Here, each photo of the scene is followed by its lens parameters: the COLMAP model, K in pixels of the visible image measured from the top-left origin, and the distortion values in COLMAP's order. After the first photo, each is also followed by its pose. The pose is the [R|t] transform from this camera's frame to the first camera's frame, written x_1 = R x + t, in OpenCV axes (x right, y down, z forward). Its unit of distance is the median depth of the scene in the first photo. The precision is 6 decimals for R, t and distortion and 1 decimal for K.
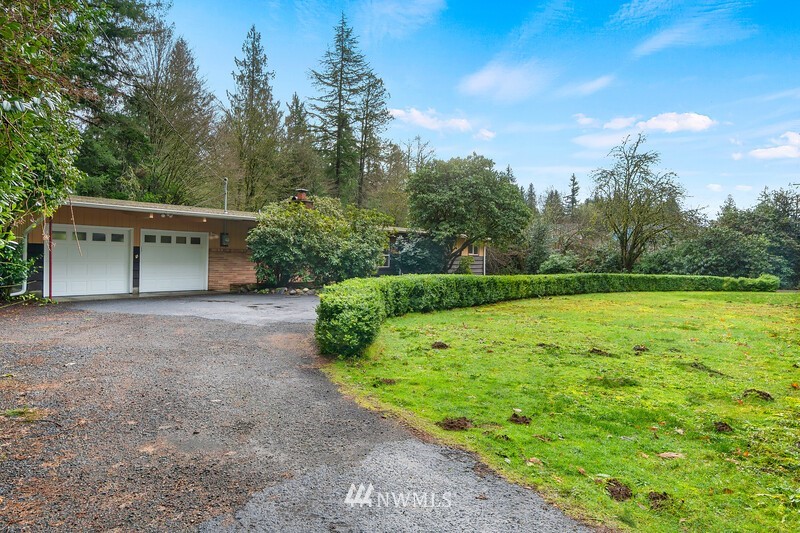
lens RADIAL K [[342.1, 0, 400.7], [0, 342.1, 265.4], [0, 0, 1]] dist [-0.003153, -0.000773]
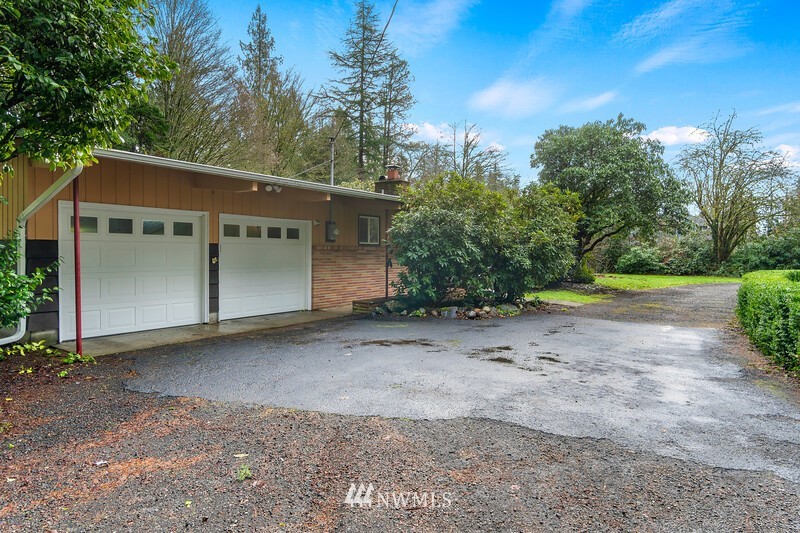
lens RADIAL K [[330.7, 0, 399.5], [0, 330.7, 265.6], [0, 0, 1]] dist [-0.008875, 0.000342]
pose [[0.999308, -0.018087, 0.032512, -0.118798], [0.017540, 0.999701, 0.017028, -0.005502], [-0.032811, -0.016446, 0.999326, 0.105764]]
